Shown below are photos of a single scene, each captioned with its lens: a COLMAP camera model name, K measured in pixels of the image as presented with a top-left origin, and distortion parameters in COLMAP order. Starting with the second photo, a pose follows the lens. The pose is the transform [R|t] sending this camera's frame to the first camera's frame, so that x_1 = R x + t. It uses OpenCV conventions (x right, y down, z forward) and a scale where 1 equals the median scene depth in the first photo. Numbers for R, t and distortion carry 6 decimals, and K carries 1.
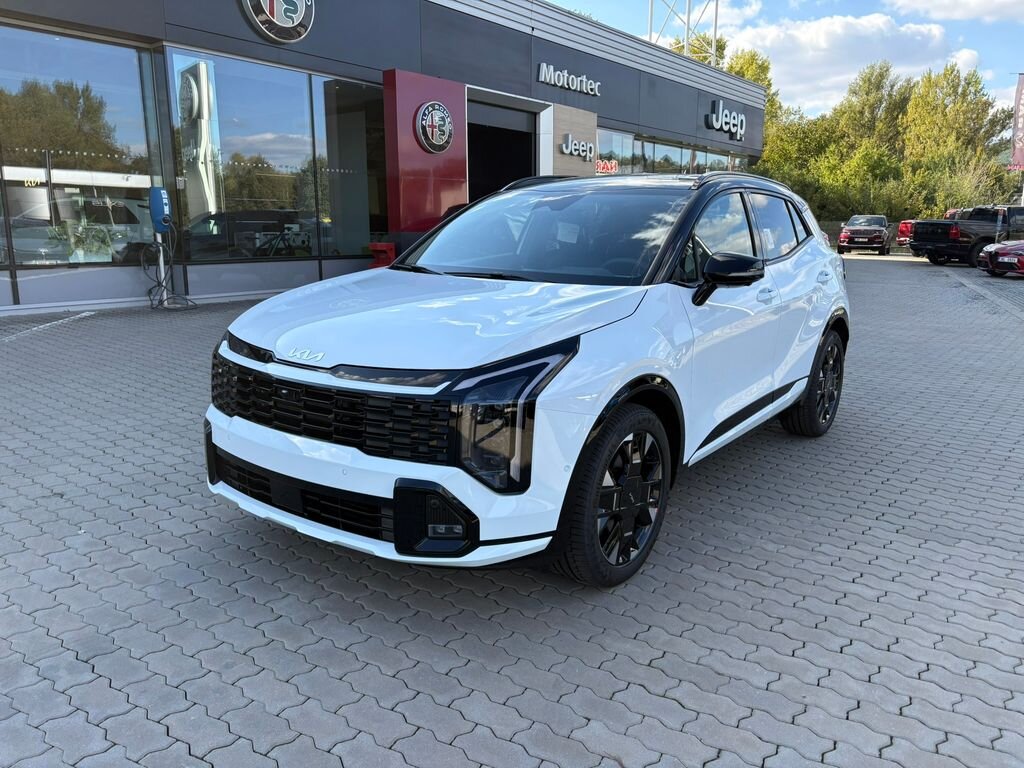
lens RADIAL K [[772.6, 0, 503.2], [0, 772.6, 383.7], [0, 0, 1]] dist [0.052988, -0.051729]
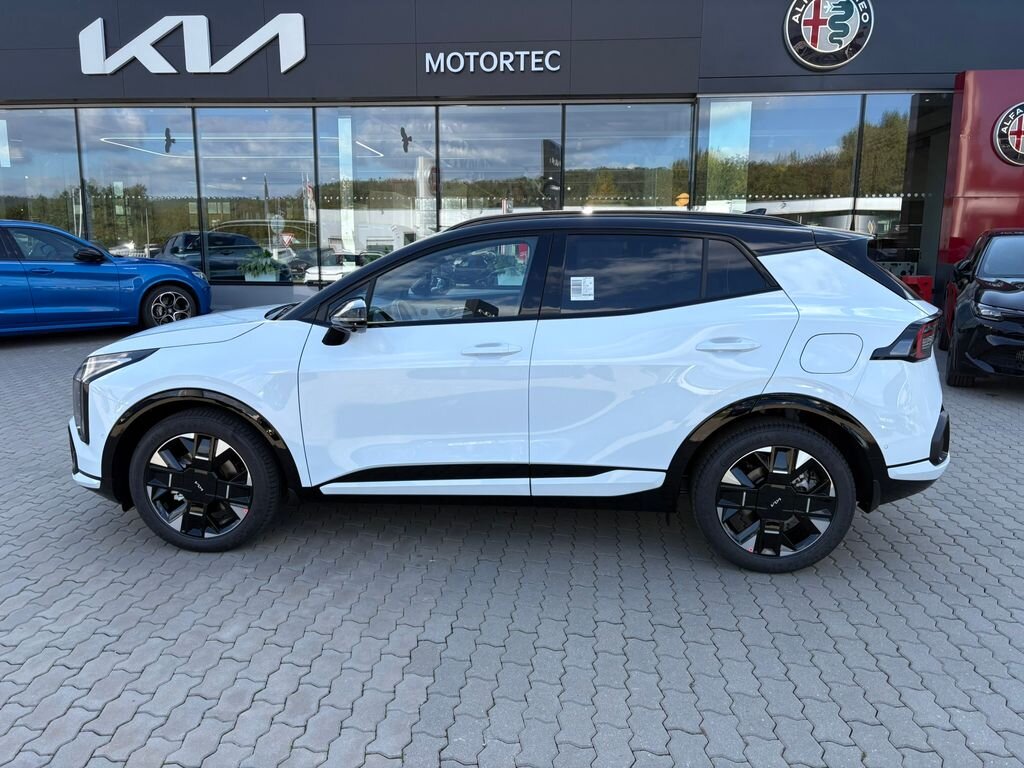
lens RADIAL K [[772.6, 0, 510.9], [0, 772.6, 378.1], [0, 0, 1]] dist [0.052988, -0.051729]
pose [[0.537442, 0.143580, -0.830988, 0.254893], [-0.172890, 0.983228, 0.058068, -0.032107], [0.825388, 0.112461, 0.553252, 0.123207]]
